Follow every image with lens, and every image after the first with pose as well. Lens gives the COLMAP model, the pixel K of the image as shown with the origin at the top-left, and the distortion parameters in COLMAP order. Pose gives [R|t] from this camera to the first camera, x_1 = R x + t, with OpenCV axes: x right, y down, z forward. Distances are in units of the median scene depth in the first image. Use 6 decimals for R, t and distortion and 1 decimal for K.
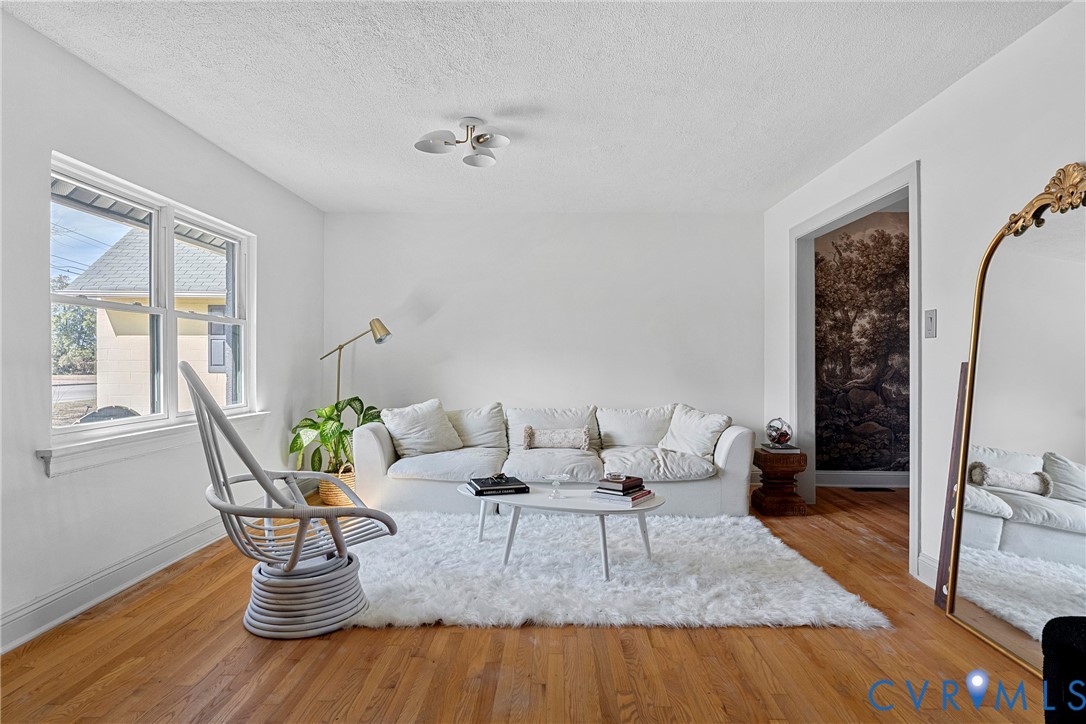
lens RADIAL K [[602.8, 0, 561.6], [0, 602.8, 389.5], [0, 0, 1]] dist [-0.005132, 0.000985]
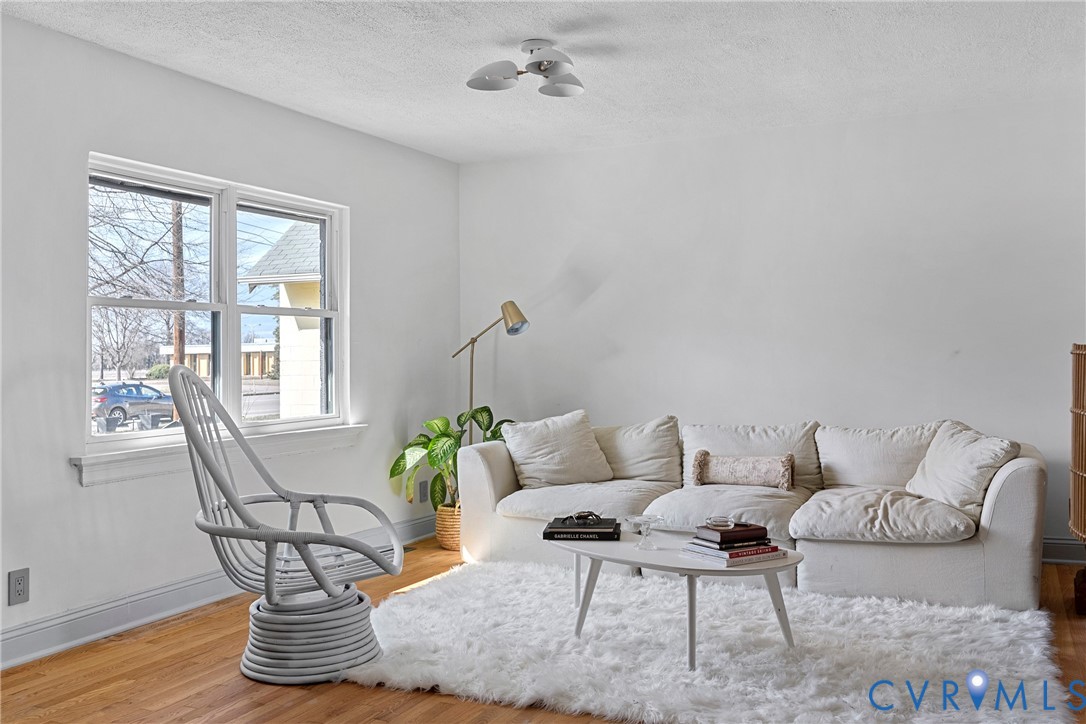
lens RADIAL K [[945.0, 0, 541.5], [0, 945.0, 363.2], [0, 0, 1]] dist [-0.002472, 0.002264]
pose [[0.914337, -0.014083, -0.404708, 0.330623], [-0.000997, 0.999314, -0.037027, 0.002492], [0.404952, 0.034259, 0.913696, -0.073301]]
